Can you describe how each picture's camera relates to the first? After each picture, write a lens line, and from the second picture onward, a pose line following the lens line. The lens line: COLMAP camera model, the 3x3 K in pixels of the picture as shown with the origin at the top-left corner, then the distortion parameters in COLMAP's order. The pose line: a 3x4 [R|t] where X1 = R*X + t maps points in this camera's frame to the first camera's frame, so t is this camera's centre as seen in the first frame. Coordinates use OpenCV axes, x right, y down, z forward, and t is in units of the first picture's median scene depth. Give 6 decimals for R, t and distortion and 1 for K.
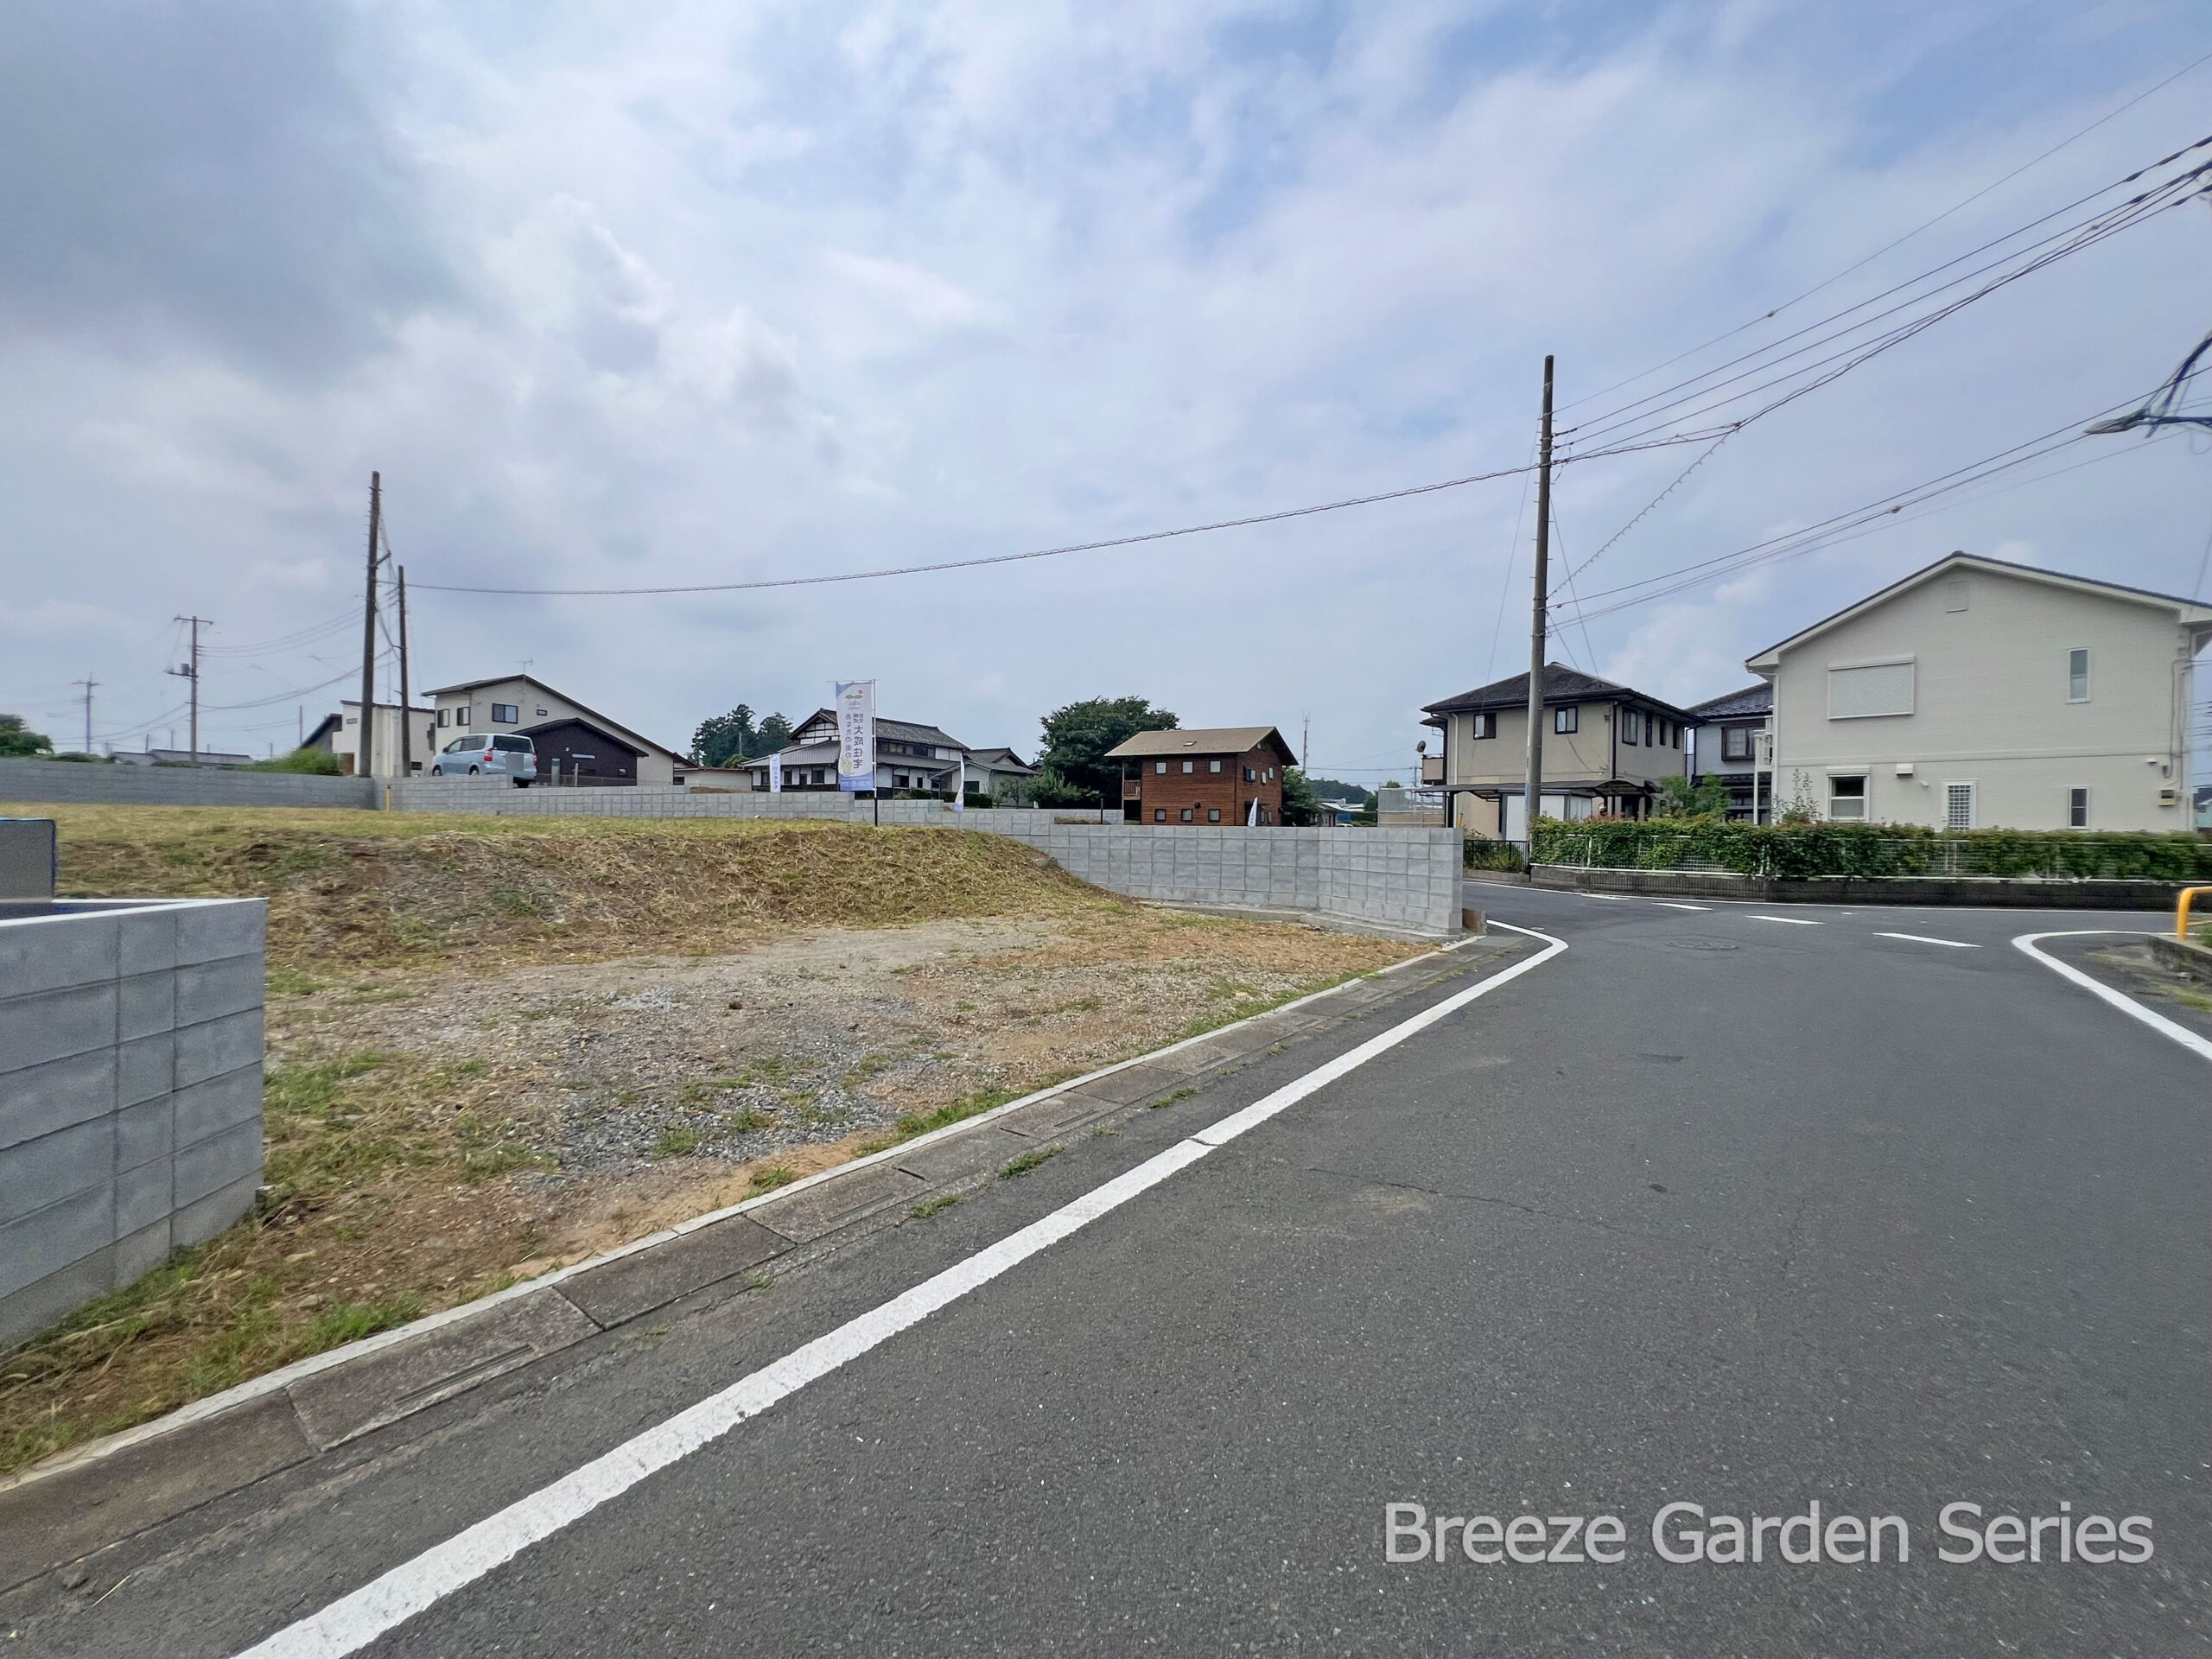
lens RADIAL K [[883.3, 0, 1102.2], [0, 883.3, 828.0], [0, 0, 1]] dist [-0.001830, 0.000107]
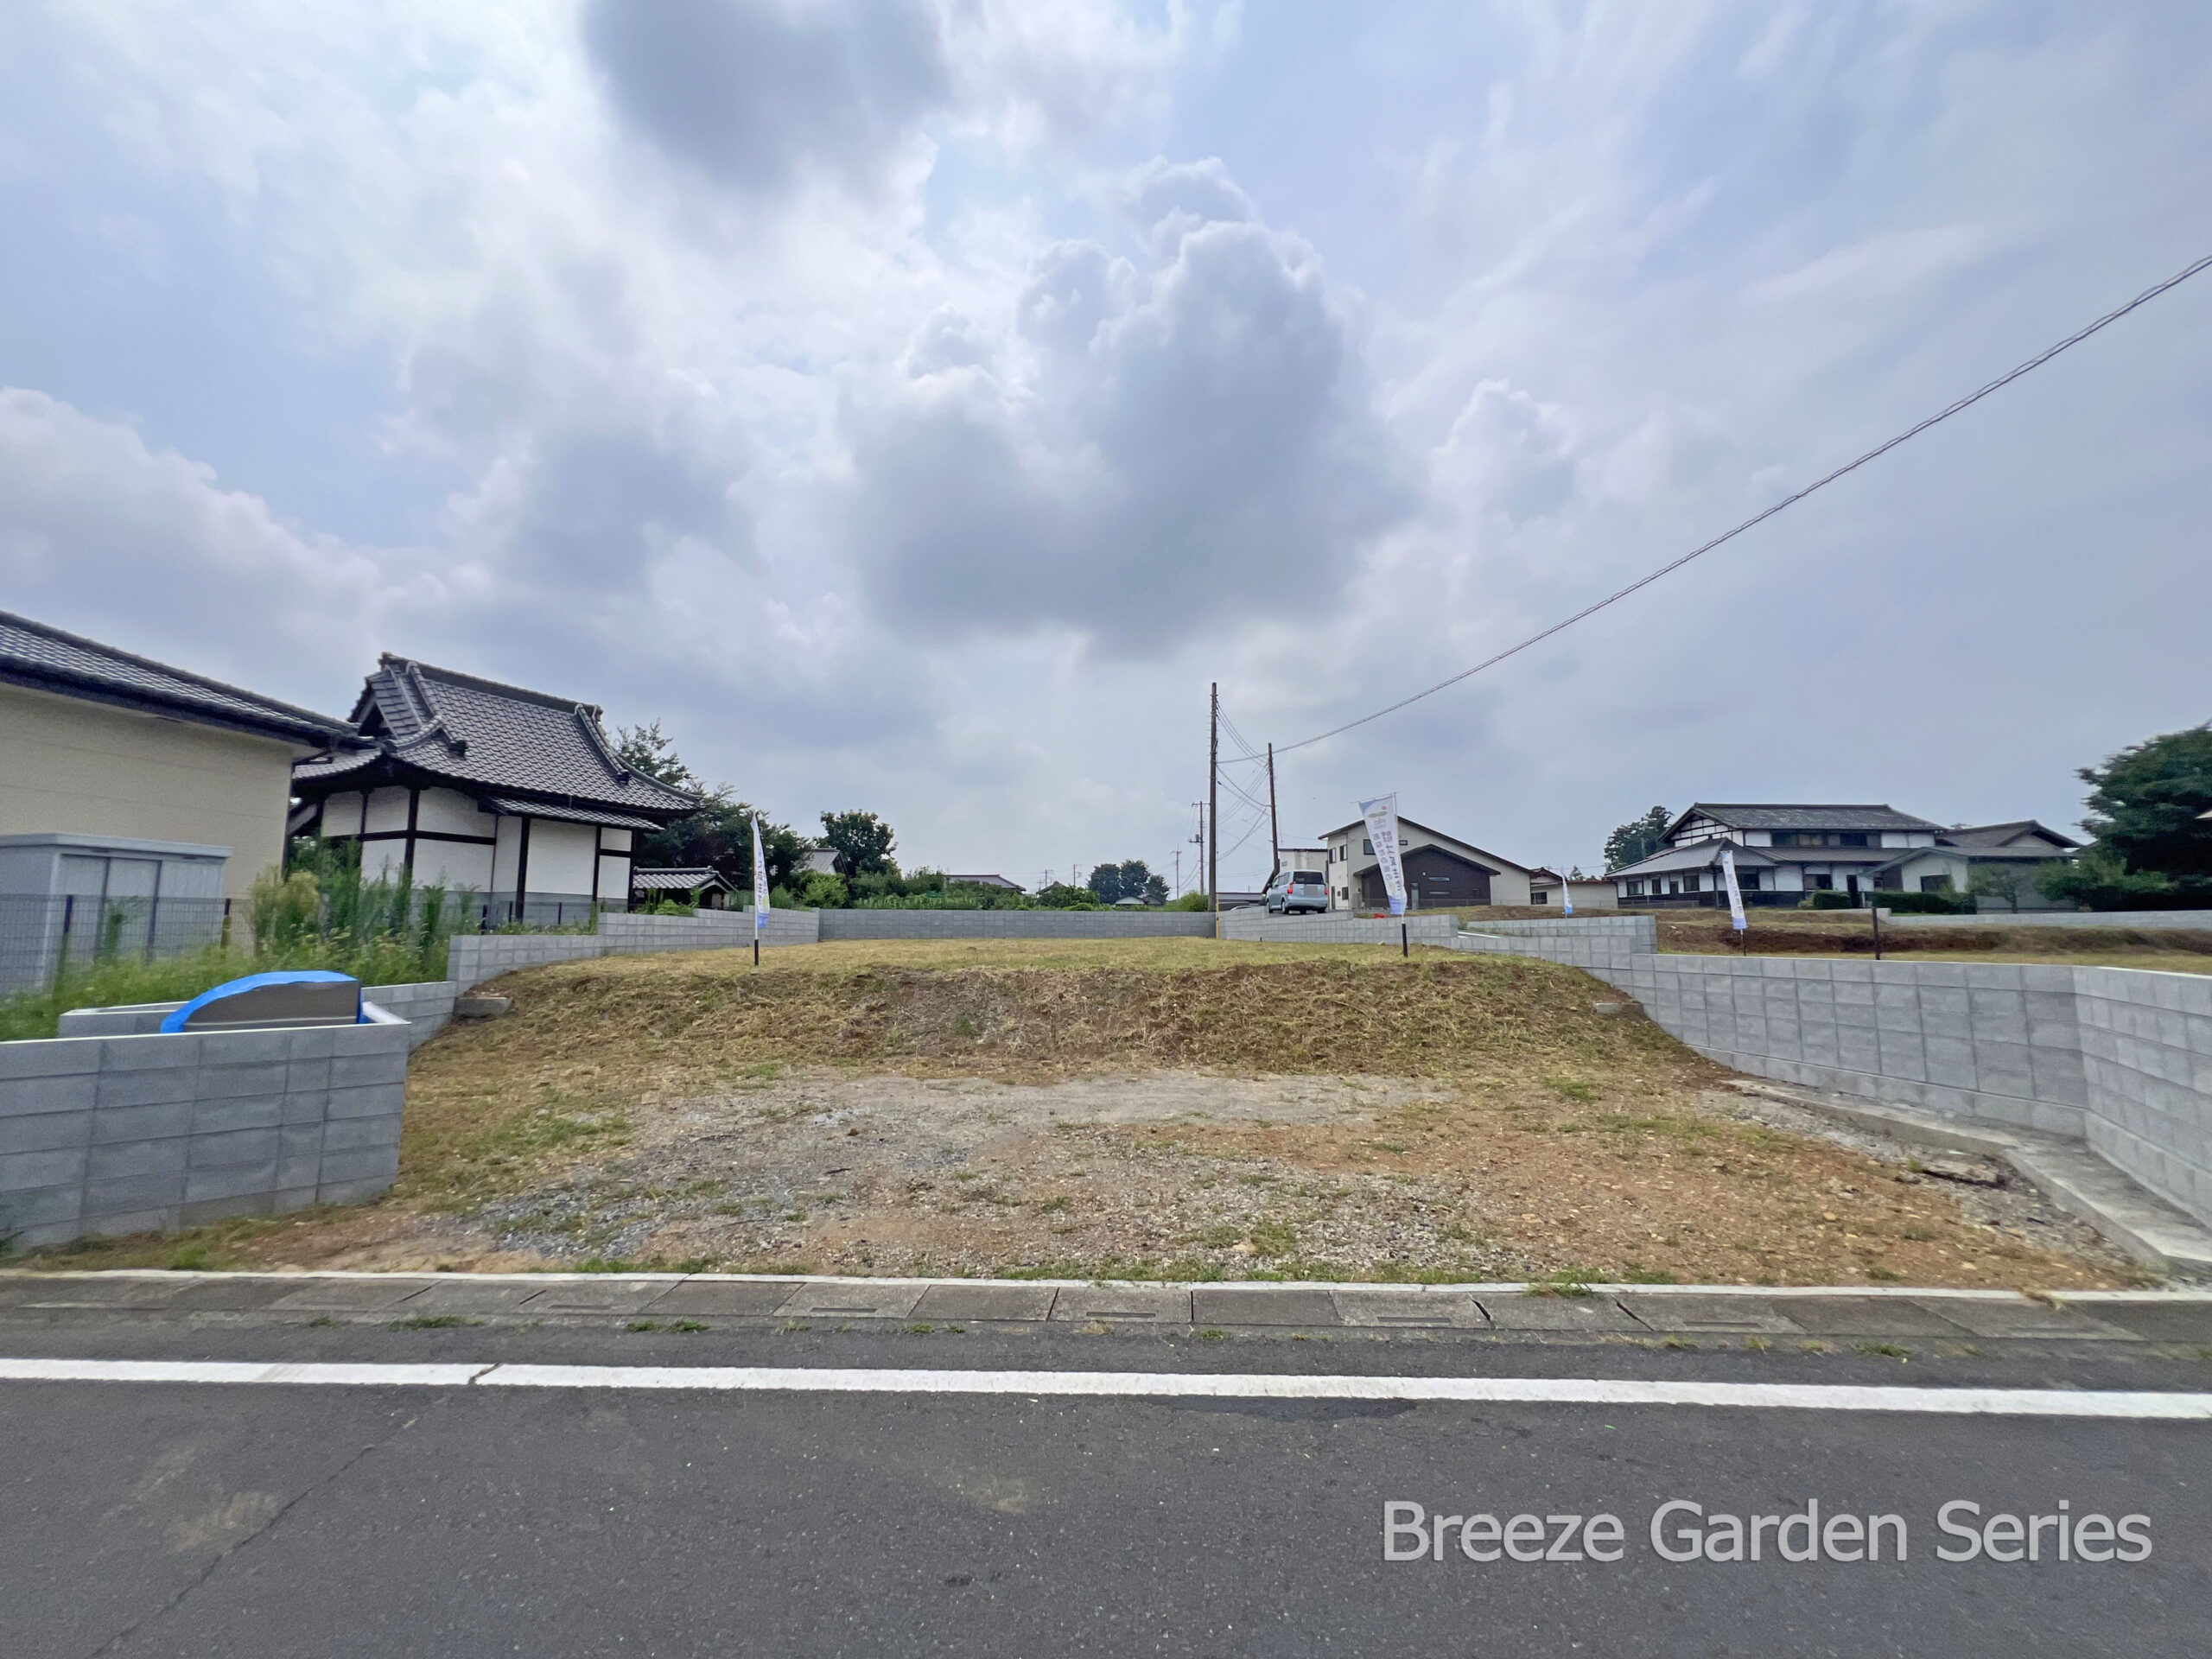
lens RADIAL K [[886.4, 0, 1100.7], [0, 886.4, 833.7], [0, 0, 1]] dist [-0.002745, 0.000380]
pose [[0.553865, -0.110641, -0.825222, 0.077118], [0.009236, 0.991887, -0.126788, -0.003507], [0.832555, 0.062602, 0.550394, 0.062330]]
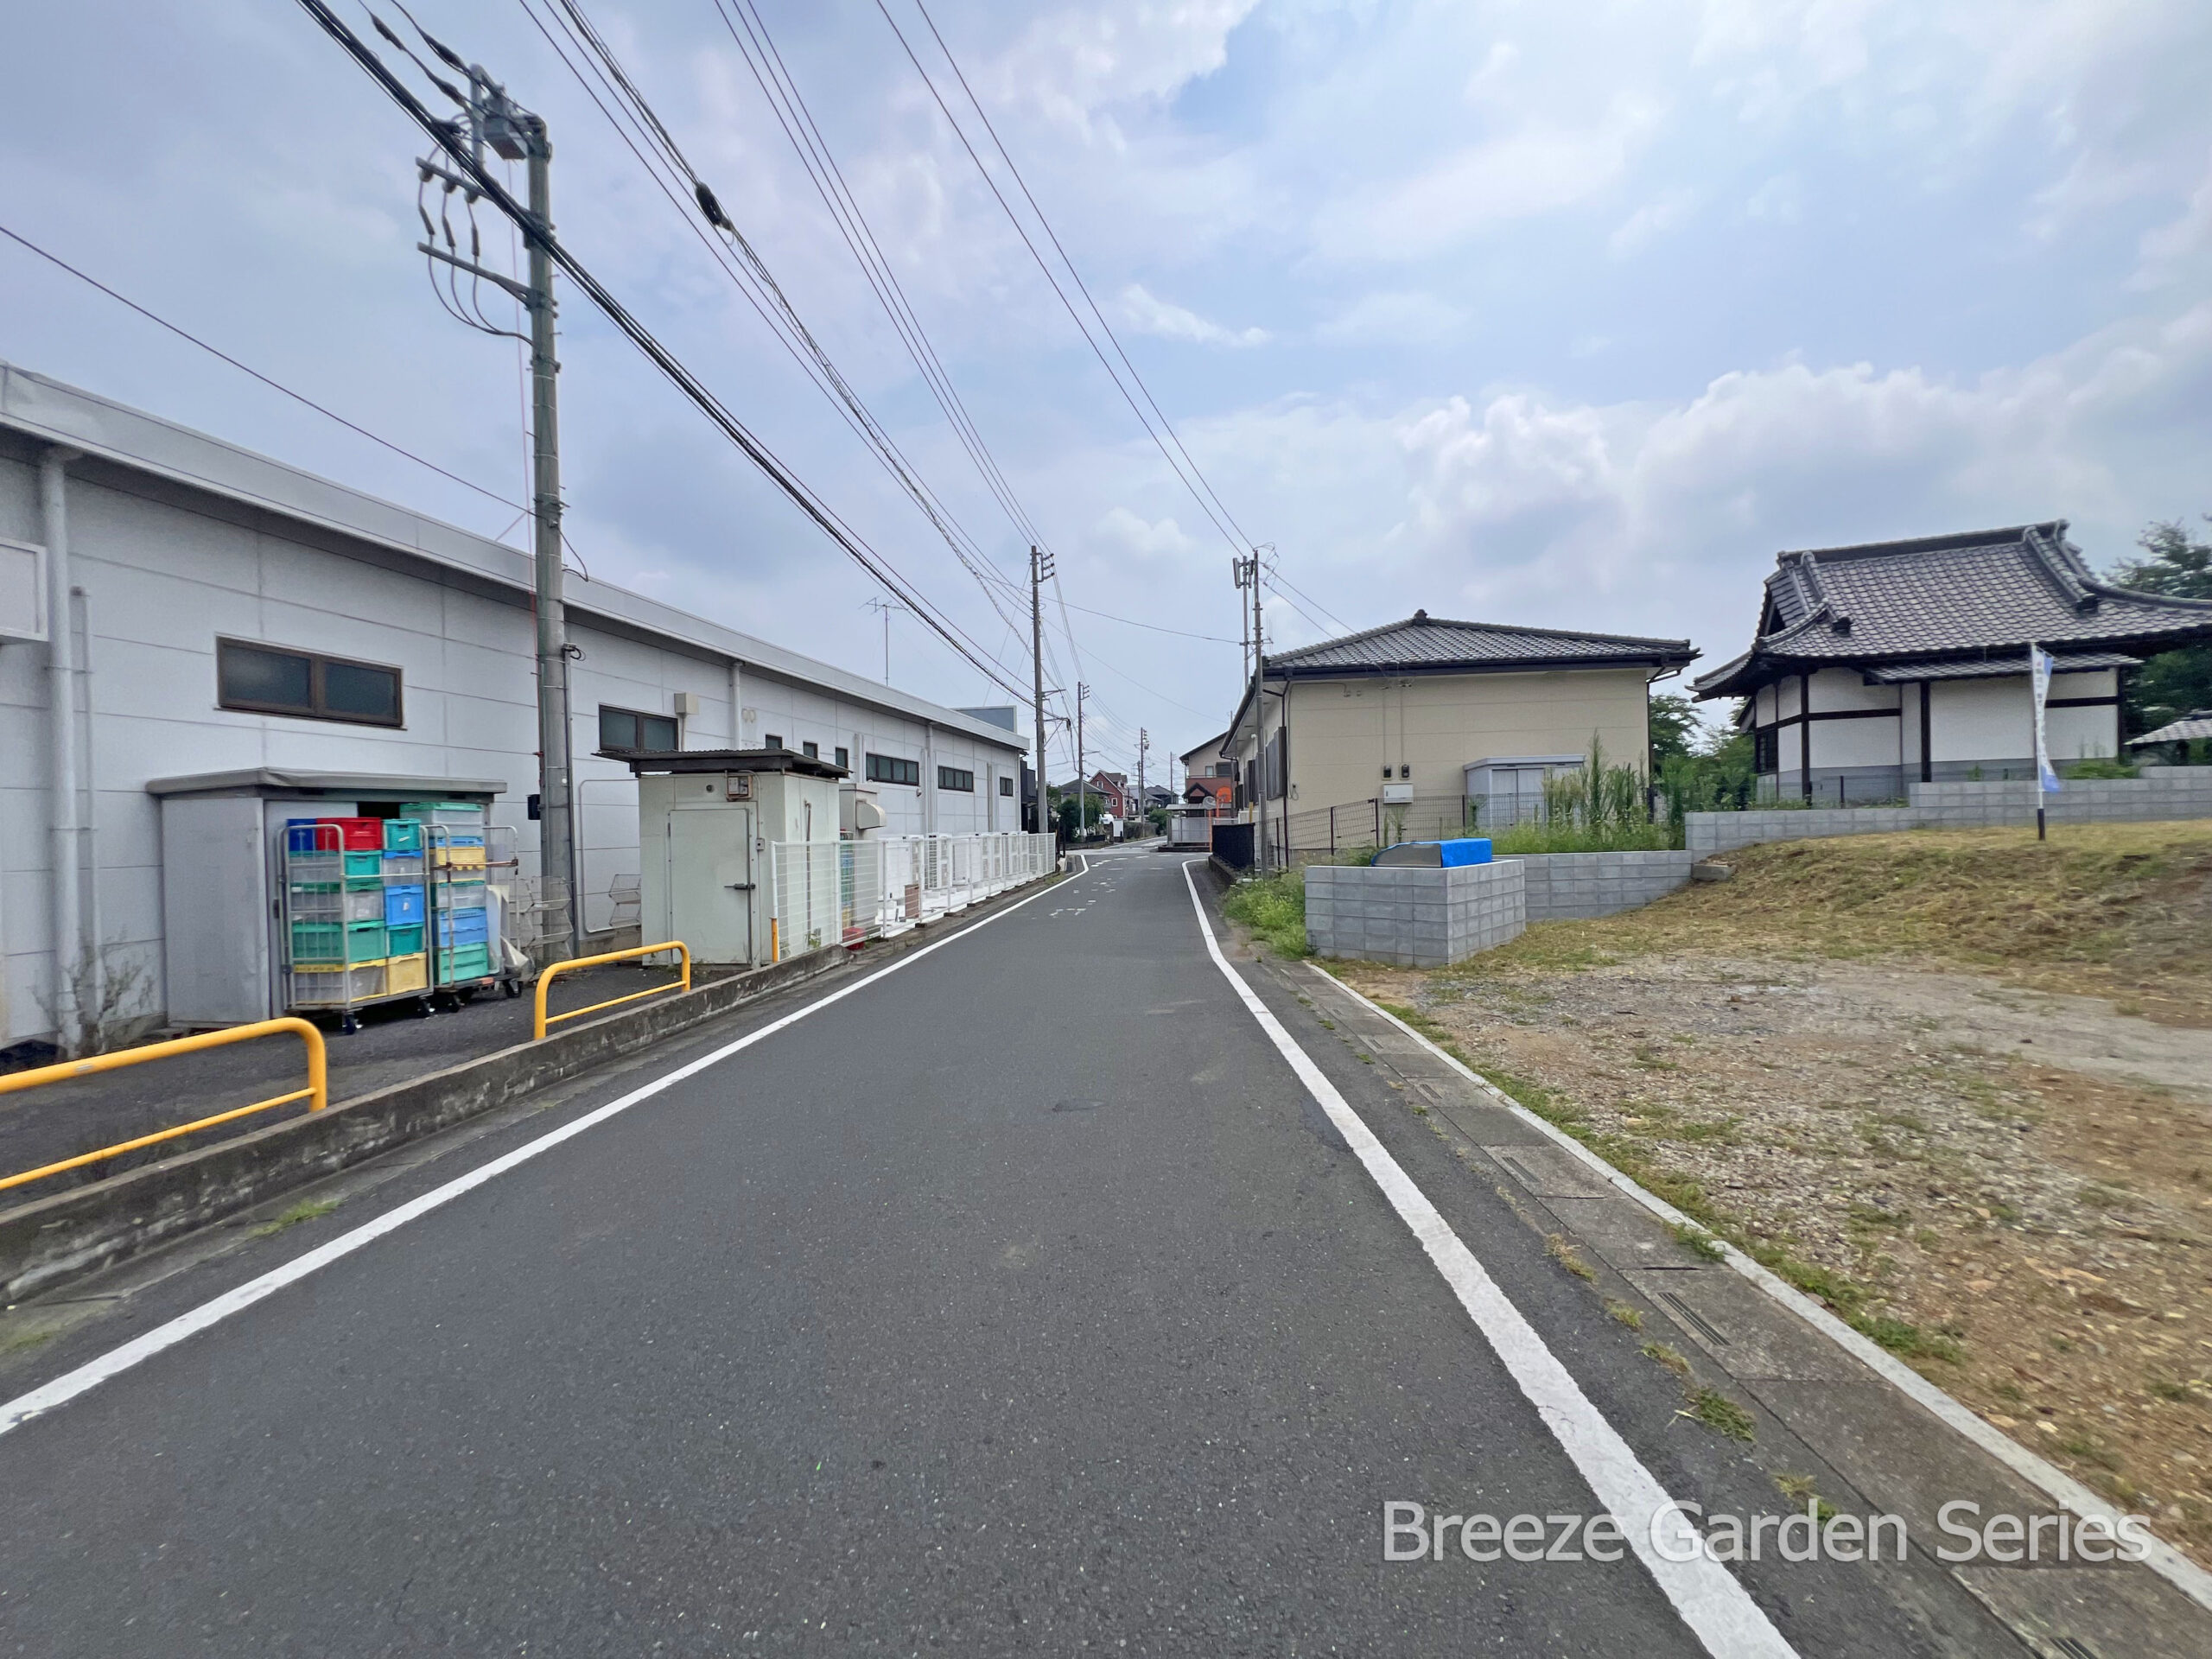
lens RADIAL K [[886.4, 0, 1100.7], [0, 886.4, 833.7], [0, 0, 1]] dist [-0.002745, 0.000380]
pose [[-0.809904, 0.004111, -0.586547, 0.096386], [0.008873, 0.999947, -0.005243, -0.001899], [0.586495, -0.009451, -0.809898, 0.148646]]
